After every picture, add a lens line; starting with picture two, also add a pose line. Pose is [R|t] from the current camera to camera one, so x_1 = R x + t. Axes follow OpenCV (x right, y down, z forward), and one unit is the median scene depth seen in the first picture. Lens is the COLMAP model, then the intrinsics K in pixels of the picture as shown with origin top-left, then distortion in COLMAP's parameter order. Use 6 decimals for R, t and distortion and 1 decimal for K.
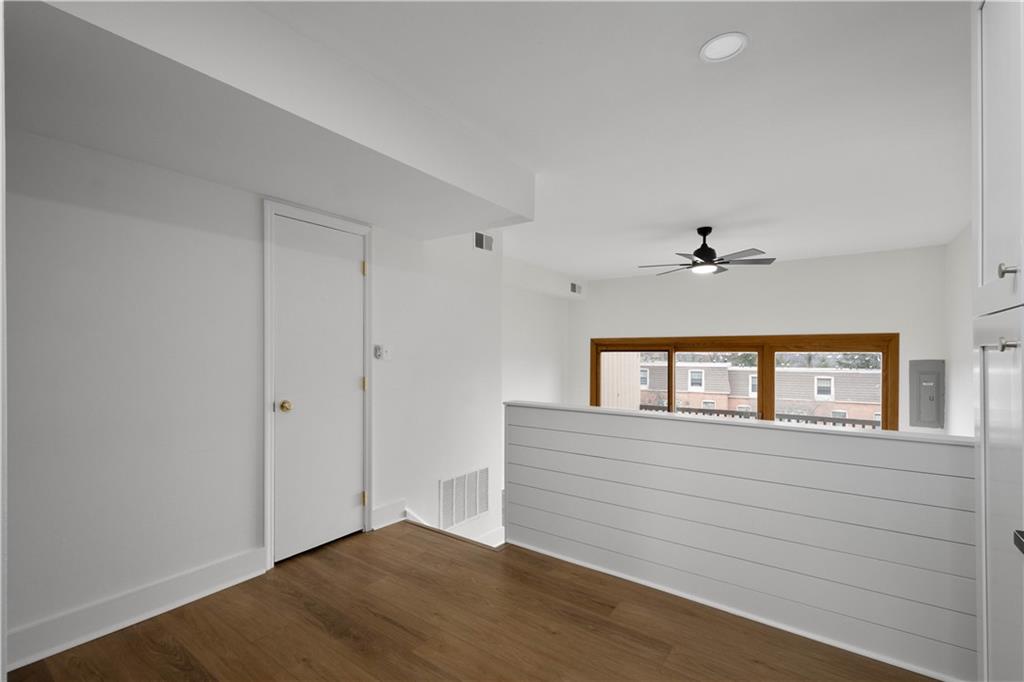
lens RADIAL K [[453.5, 0, 508.7], [0, 453.5, 363.5], [0, 0, 1]] dist [0.011168, -0.000081]
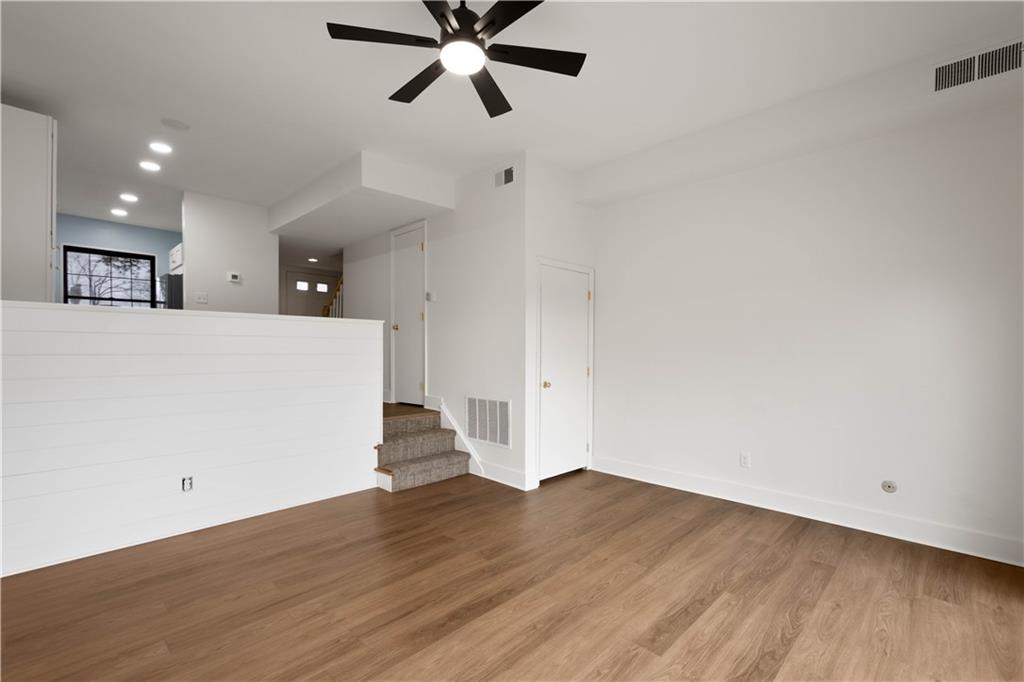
lens RADIAL K [[453.5, 0, 508.7], [0, 453.5, 363.5], [0, 0, 1]] dist [0.011168, -0.000081]
pose [[-0.153601, 0.026877, -0.987767, 0.797859], [-0.026267, 0.999166, 0.031272, 0.096842], [0.987784, 0.030749, -0.152767, 0.986065]]
